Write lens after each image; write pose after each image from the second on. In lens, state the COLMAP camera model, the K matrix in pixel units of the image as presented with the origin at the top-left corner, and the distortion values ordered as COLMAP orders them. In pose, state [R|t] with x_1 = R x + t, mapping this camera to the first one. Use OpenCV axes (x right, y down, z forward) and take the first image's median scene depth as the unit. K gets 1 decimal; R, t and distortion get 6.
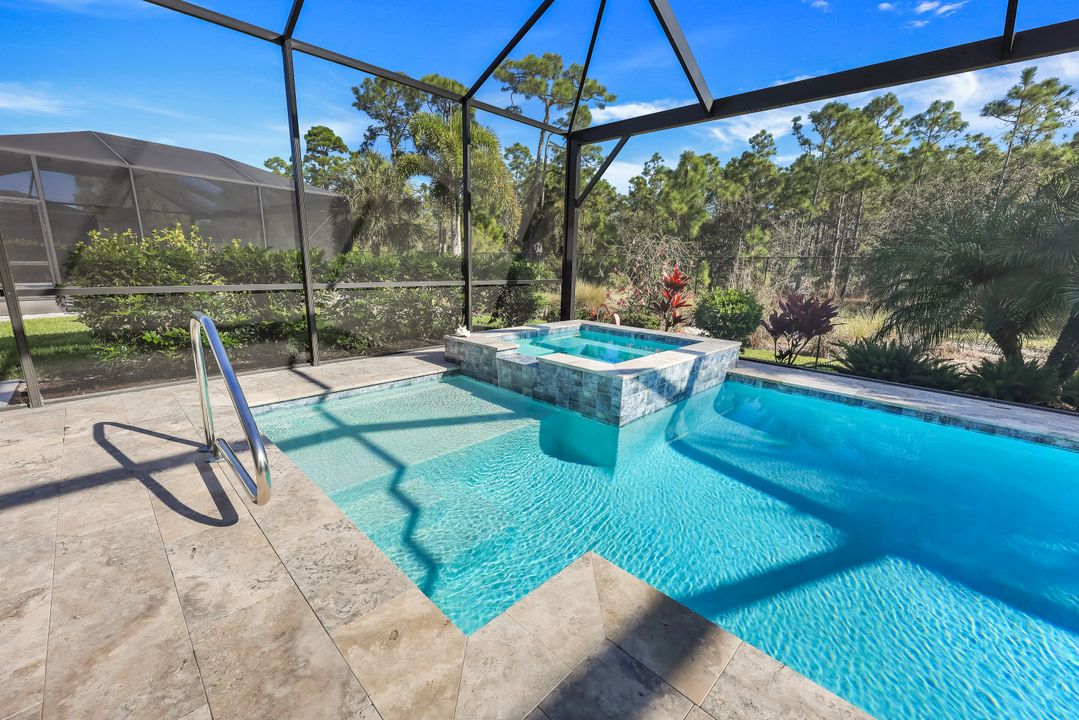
lens RADIAL K [[445.2, 0, 537.8], [0, 445.2, 354.7], [0, 0, 1]] dist [0.002477, -0.000239]
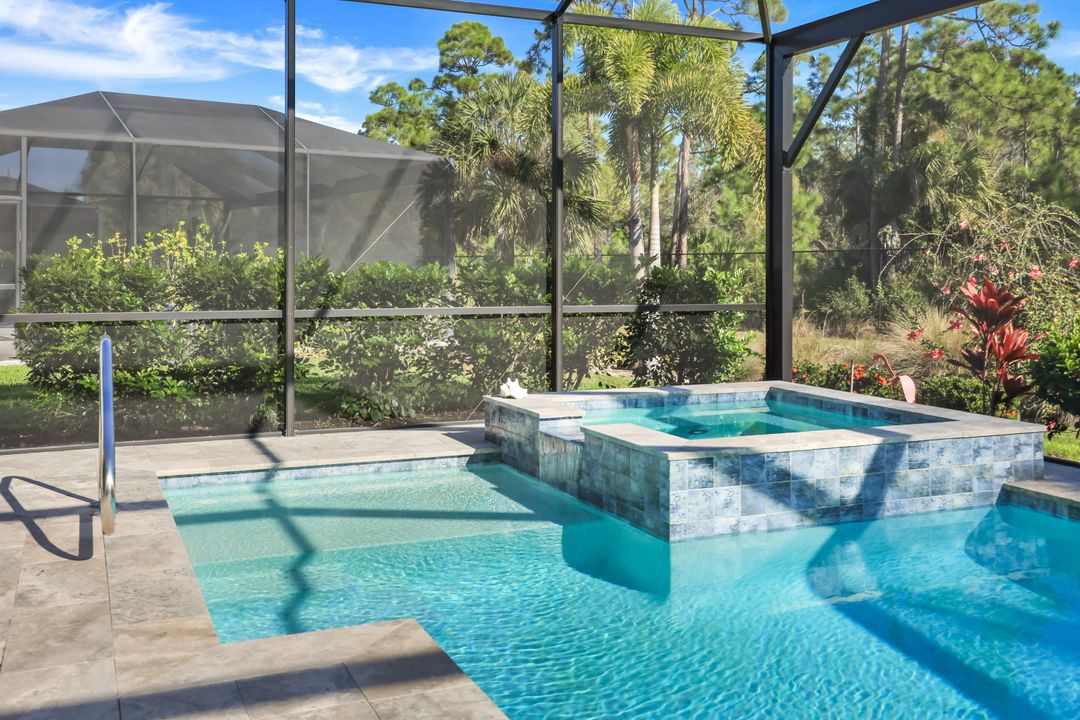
lens RADIAL K [[1062.3, 0, 536.6], [0, 1062.3, 238.9], [0, 0, 1]] dist [0.013546, -0.007059]
pose [[0.929060, -0.030167, -0.368697, 0.391232], [-0.057374, 0.972858, -0.224176, 0.068725], [0.365452, 0.229427, 0.902113, -0.306320]]
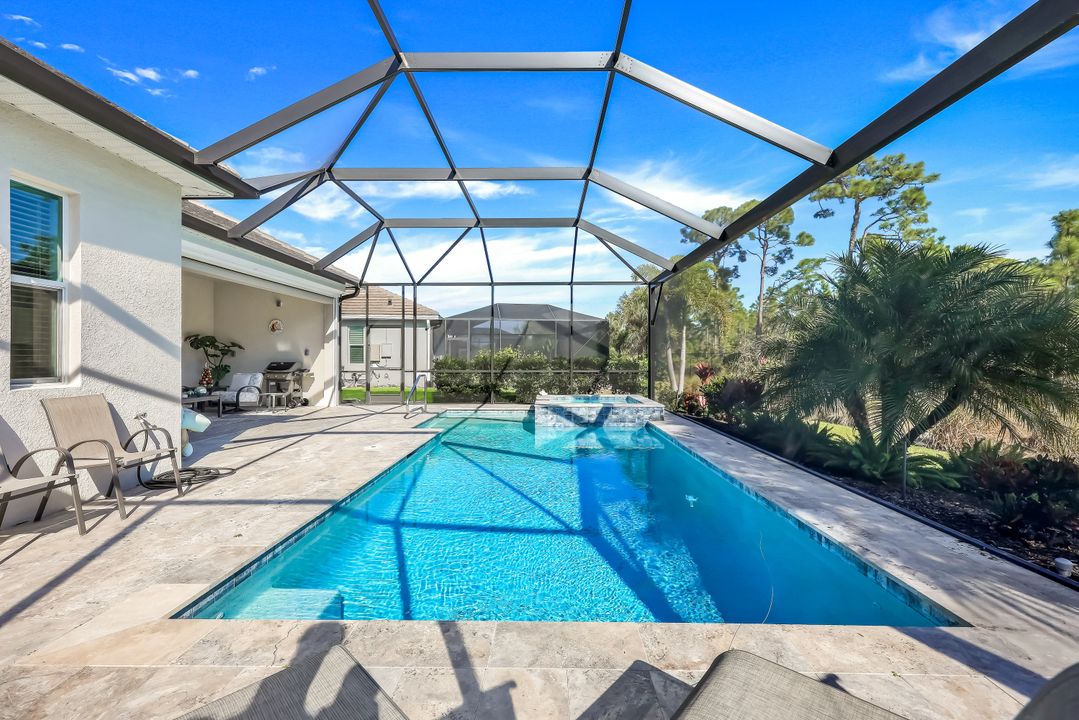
lens RADIAL K [[445.2, 0, 537.8], [0, 445.2, 354.7], [0, 0, 1]] dist [0.002477, -0.000239]
pose [[0.685563, -0.032369, -0.727293, 1.376498], [-0.130828, 0.977270, -0.166815, 0.127584], [0.716162, 0.209512, 0.665746, -0.467223]]
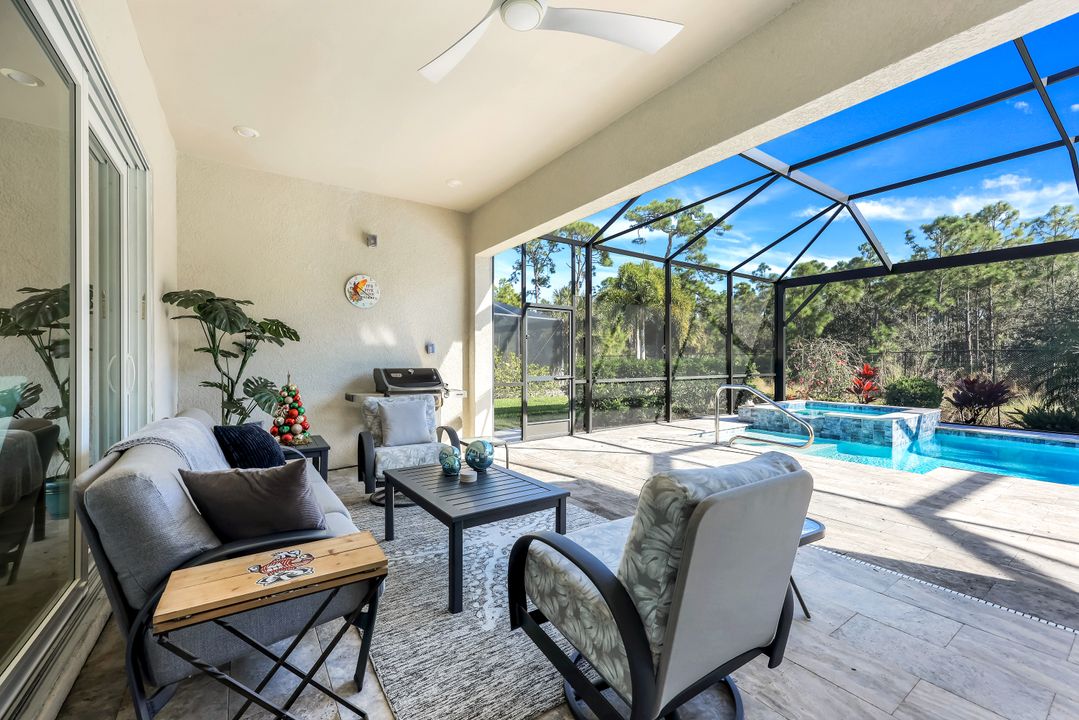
lens RADIAL K [[432.9, 0, 539.5], [0, 432.9, 360.0], [0, 0, 1]] dist [0.001143, -0.000030]
pose [[0.981156, -0.028059, -0.191170, -0.647704], [-0.012583, 0.978020, -0.208131, 0.141467], [0.192808, 0.206614, 0.959237, -0.785209]]
